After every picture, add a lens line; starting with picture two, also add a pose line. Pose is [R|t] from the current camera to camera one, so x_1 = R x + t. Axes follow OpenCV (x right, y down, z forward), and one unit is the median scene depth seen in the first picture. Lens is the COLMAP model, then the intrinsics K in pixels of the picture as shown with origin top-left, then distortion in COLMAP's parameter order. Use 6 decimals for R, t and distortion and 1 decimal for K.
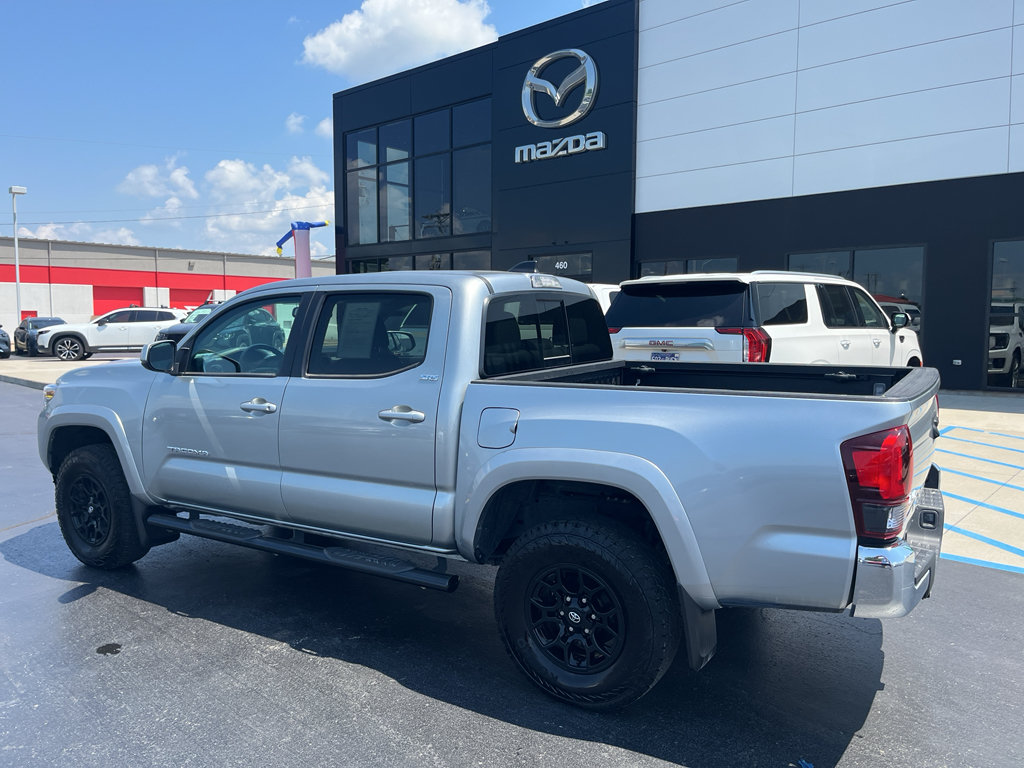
lens RADIAL K [[787.2, 0, 515.4], [0, 787.2, 379.1], [0, 0, 1]] dist [0.061234, -0.096739]
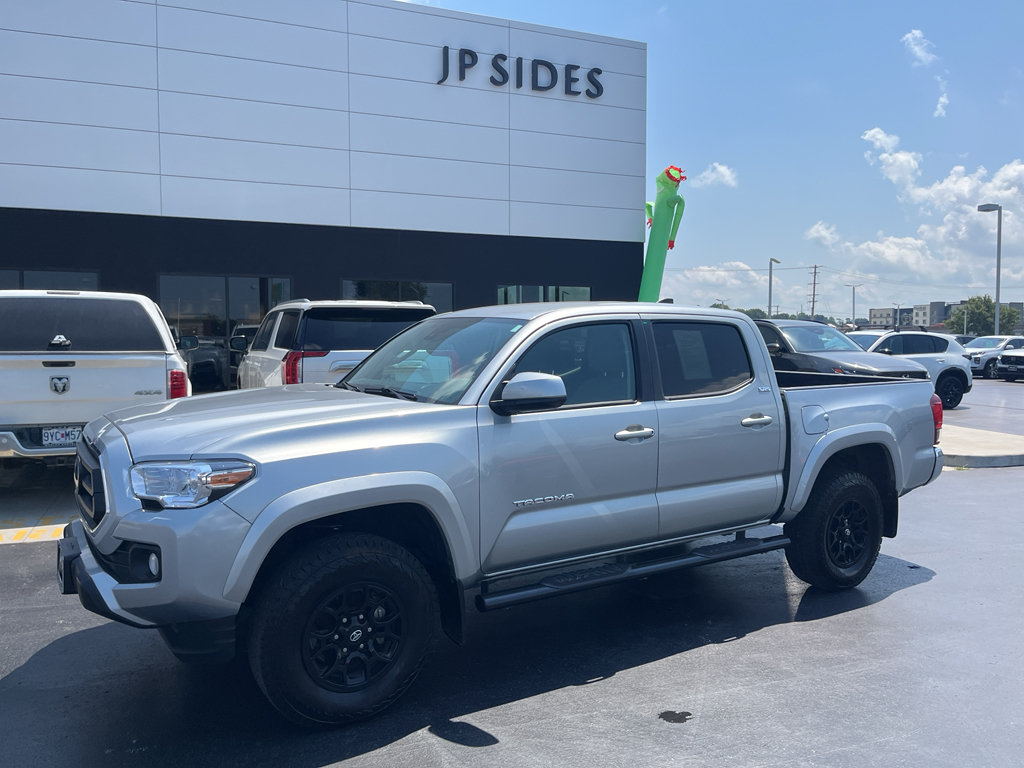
lens RADIAL K [[787.2, 0, 514.6], [0, 787.2, 372.7], [0, 0, 1]] dist [0.061234, -0.096739]
pose [[0.428897, -0.038274, 0.902542, -0.311921], [0.068185, 0.997624, 0.009904, -0.015036], [-0.900776, 0.057292, 0.430488, 0.171366]]
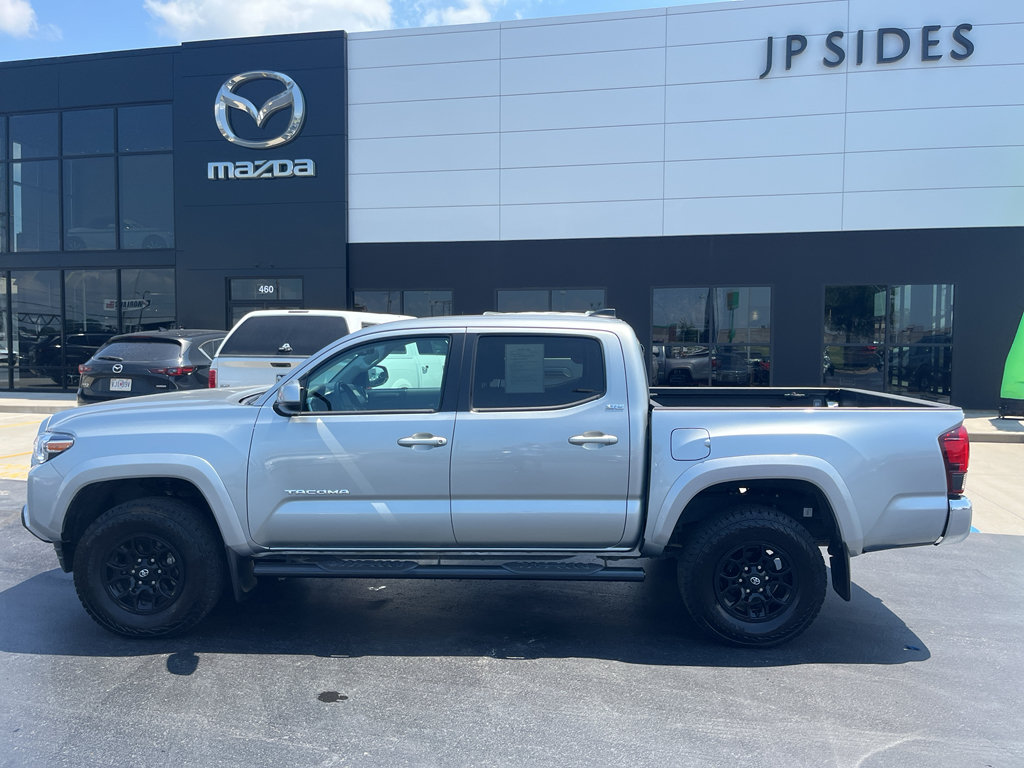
lens RADIAL K [[787.2, 0, 522.5], [0, 787.2, 383.9], [0, 0, 1]] dist [0.061234, -0.096739]
pose [[0.861163, -0.023299, 0.507795, -0.180150], [0.034715, 0.999312, -0.013022, -0.005706], [-0.507143, 0.028842, 0.861379, 0.006022]]
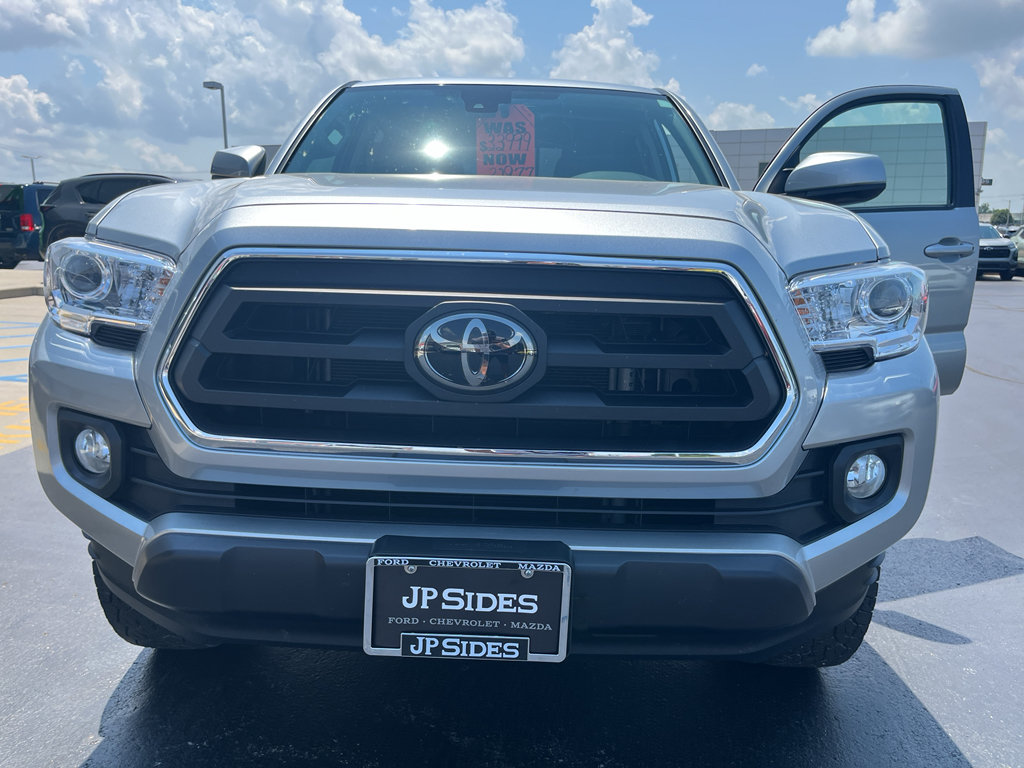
lens RADIAL K [[787.2, 0, 504.8], [0, 787.2, 378.5], [0, 0, 1]] dist [0.061234, -0.096739]
pose [[-0.518021, -0.163612, 0.839575, -0.237322], [0.054310, 0.973264, 0.223175, -0.008087], [-0.853642, 0.161206, -0.495285, 0.398905]]
